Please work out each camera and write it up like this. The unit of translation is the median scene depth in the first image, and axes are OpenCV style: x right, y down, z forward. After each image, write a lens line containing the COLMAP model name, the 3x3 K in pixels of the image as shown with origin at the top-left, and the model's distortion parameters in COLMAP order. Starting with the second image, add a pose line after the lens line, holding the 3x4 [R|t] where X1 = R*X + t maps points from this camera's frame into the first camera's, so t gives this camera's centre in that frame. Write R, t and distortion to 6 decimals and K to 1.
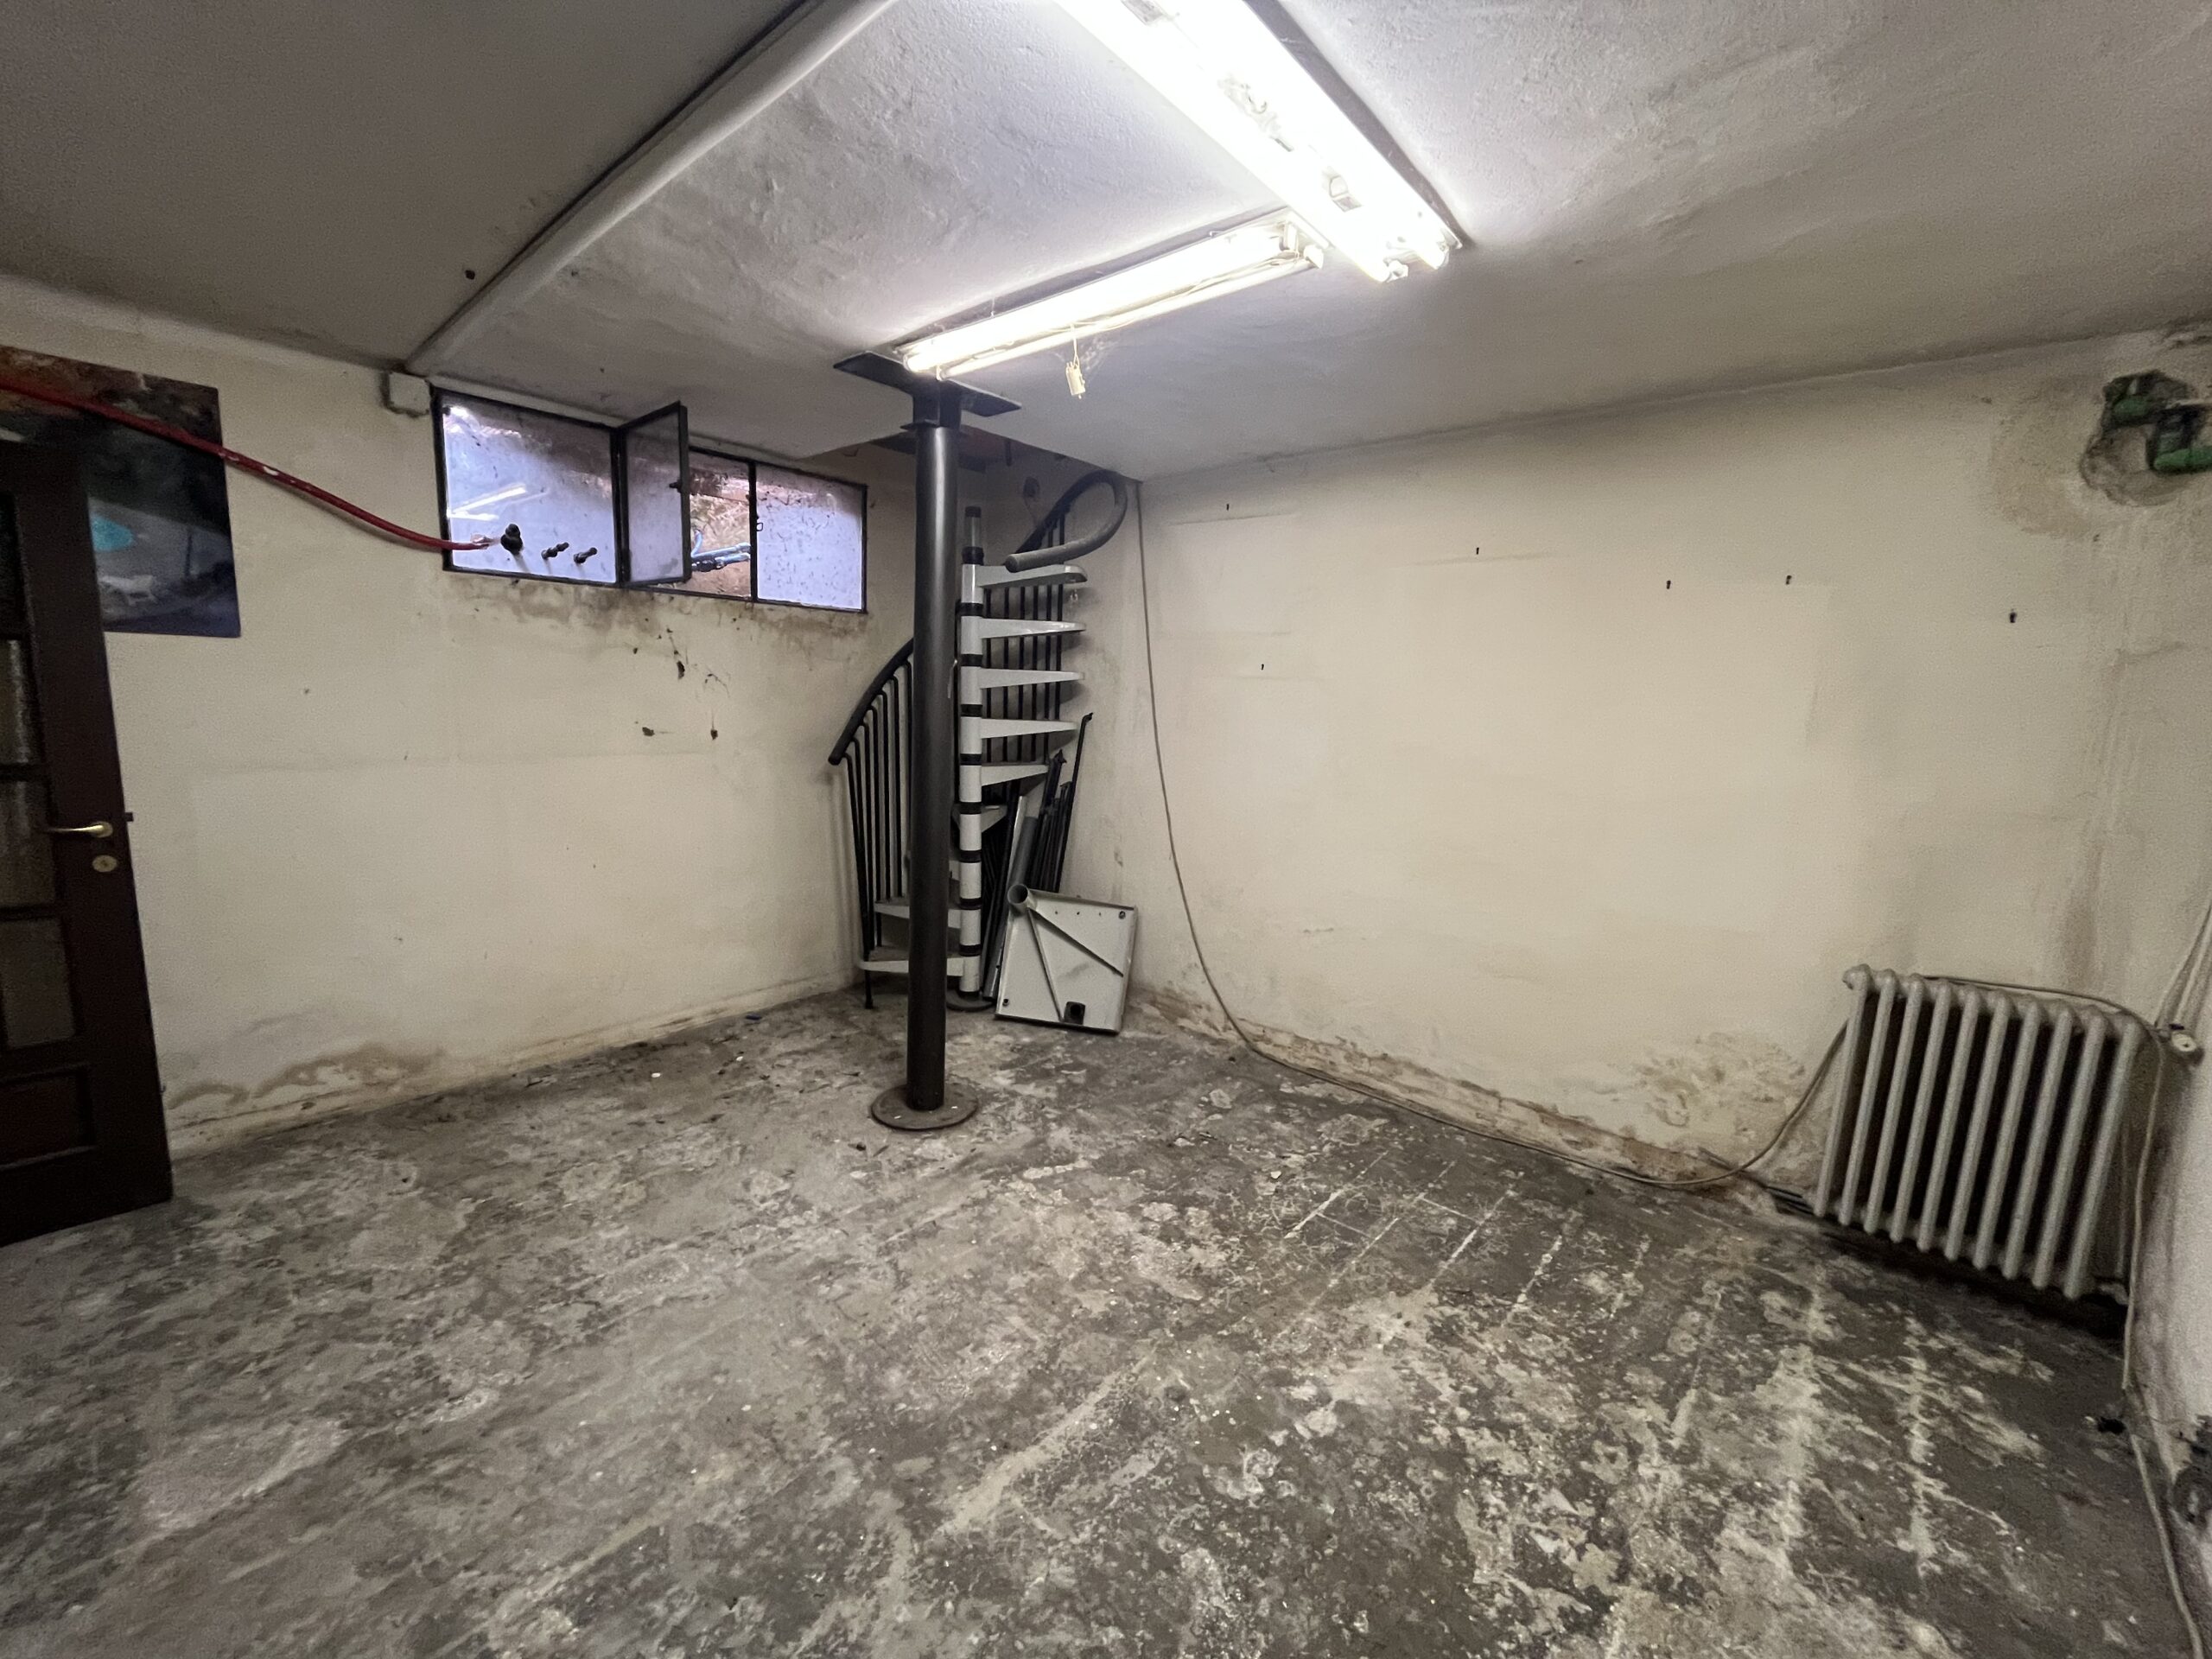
lens RADIAL K [[897.4, 0, 1103.8], [0, 897.4, 835.6], [0, 0, 1]] dist [-0.002530, -0.000434]
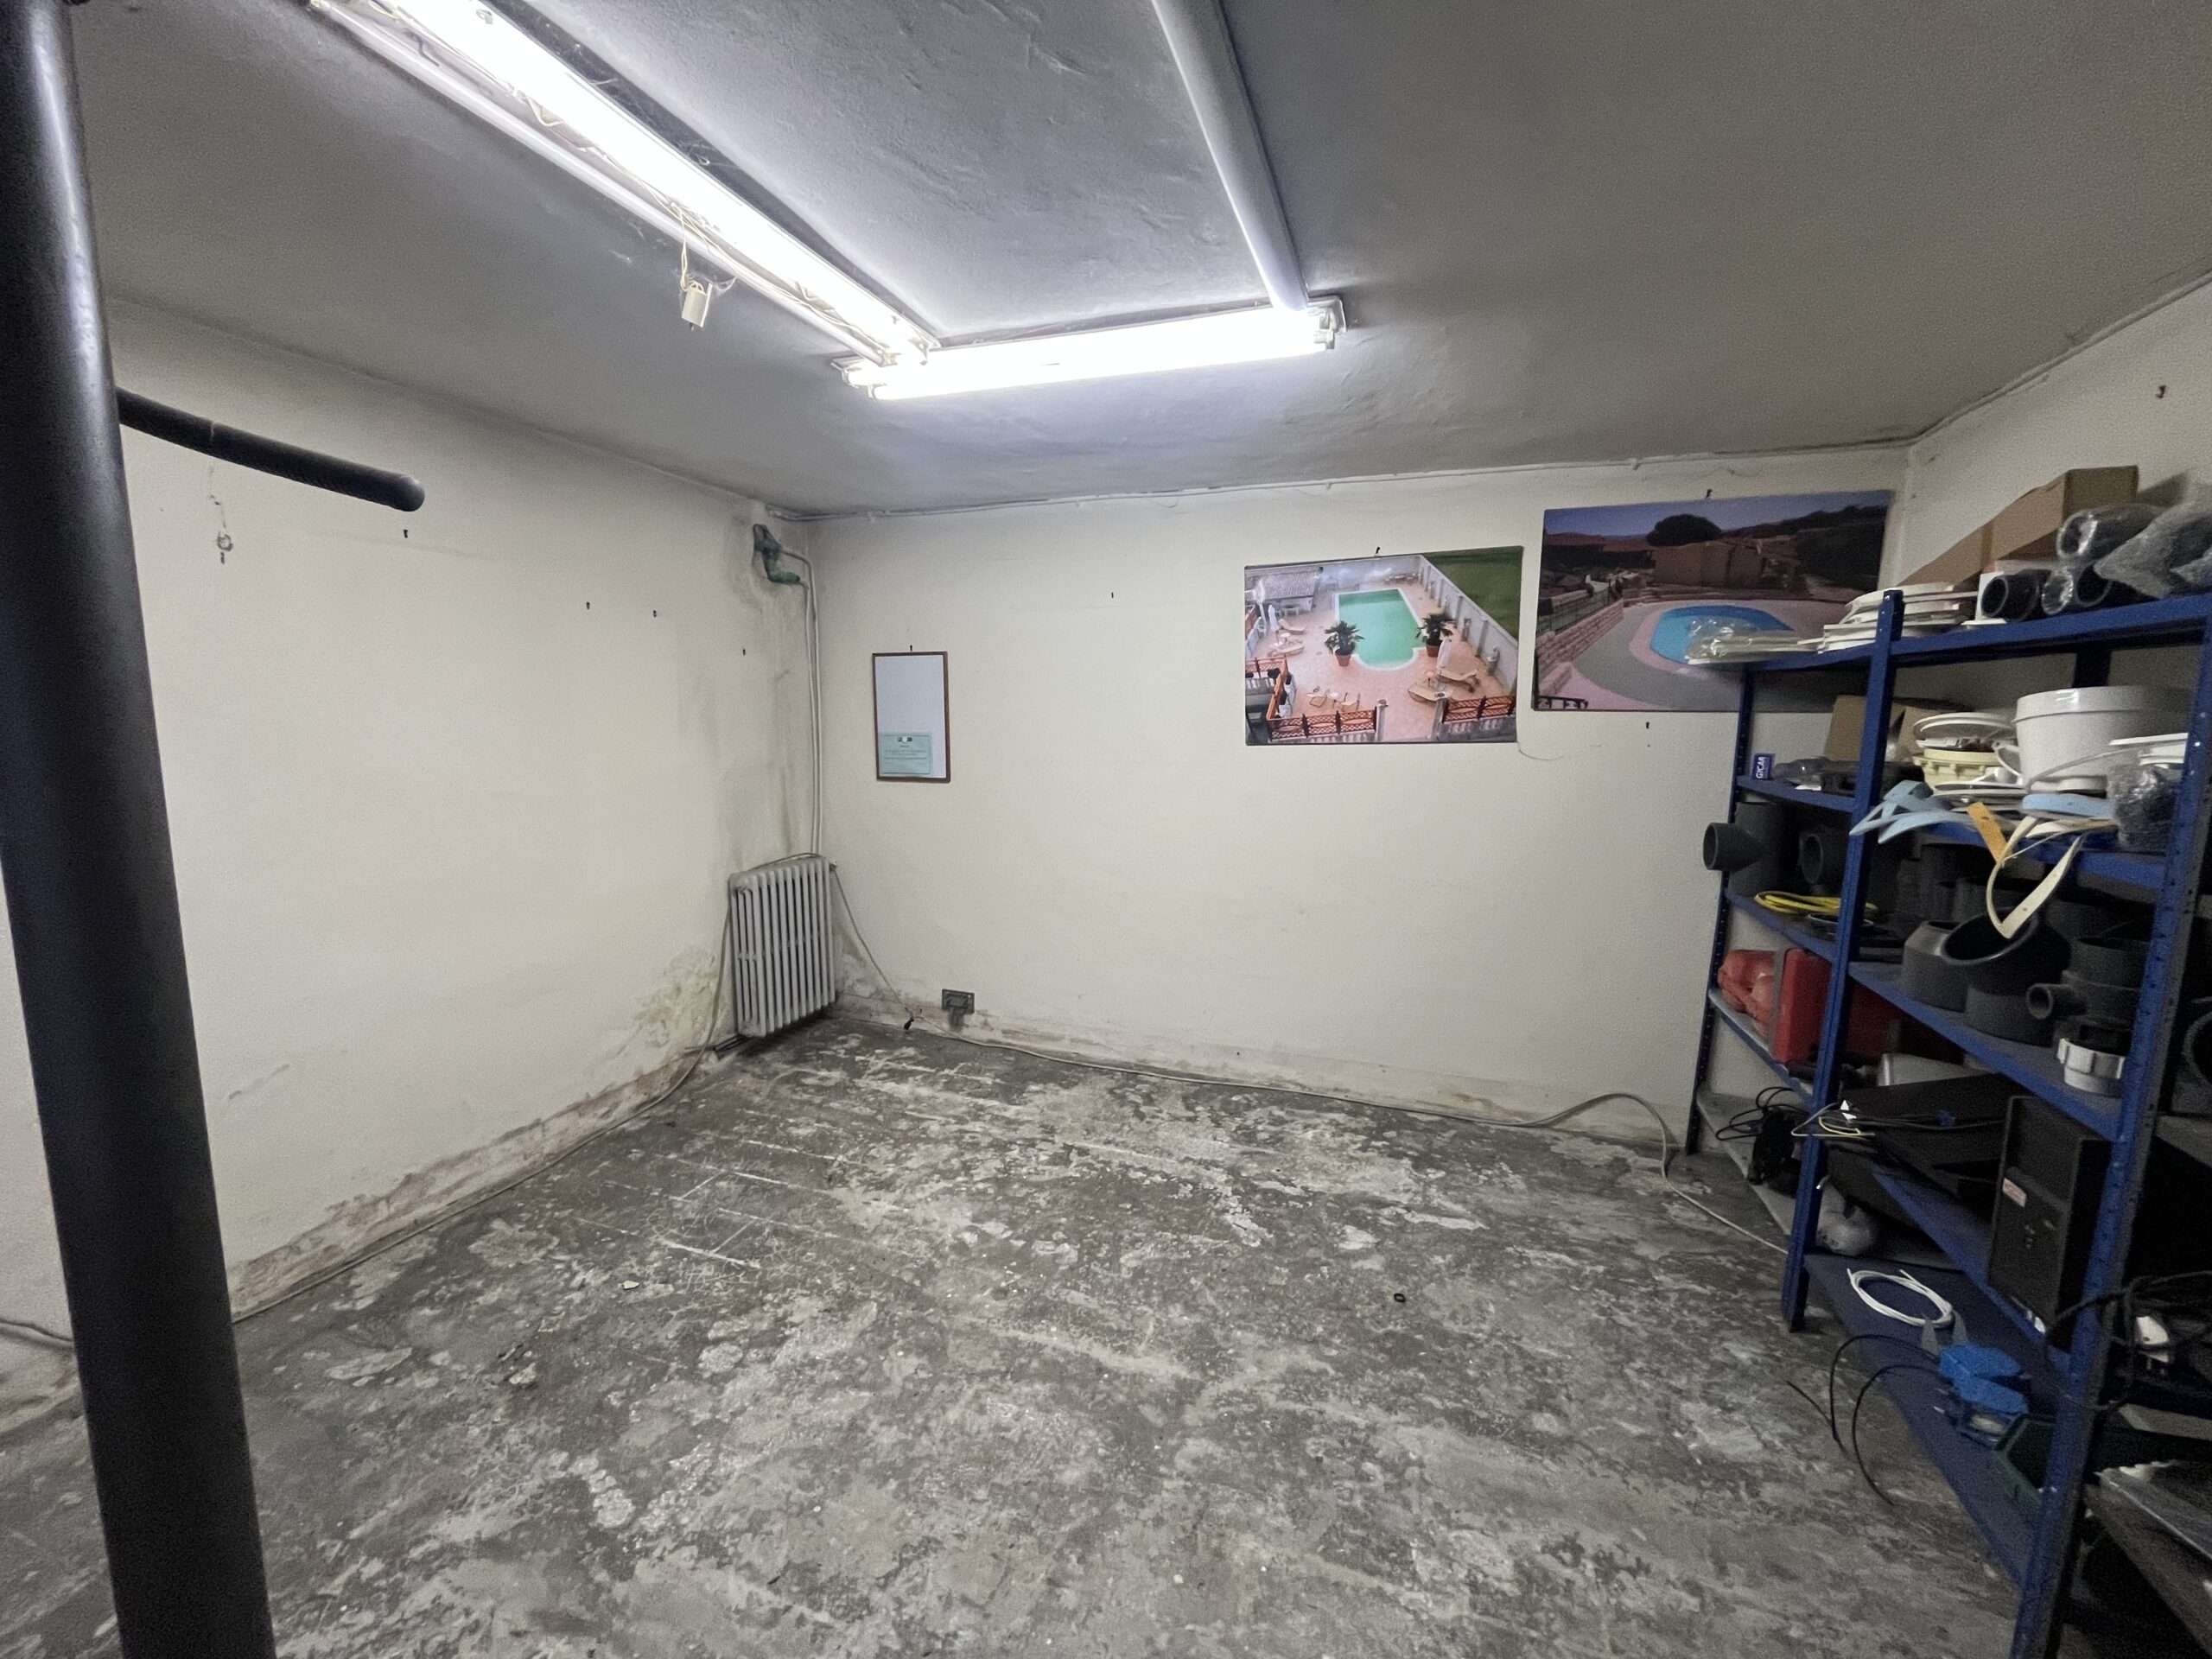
lens RADIAL K [[897.4, 0, 1107.0], [0, 897.4, 835.1], [0, 0, 1]] dist [-0.002530, -0.000434]
pose [[-0.371963, -0.176927, 0.911230, -0.907028], [0.119279, 0.964419, 0.235944, -0.240328], [-0.920552, 0.196453, -0.337624, 1.060523]]
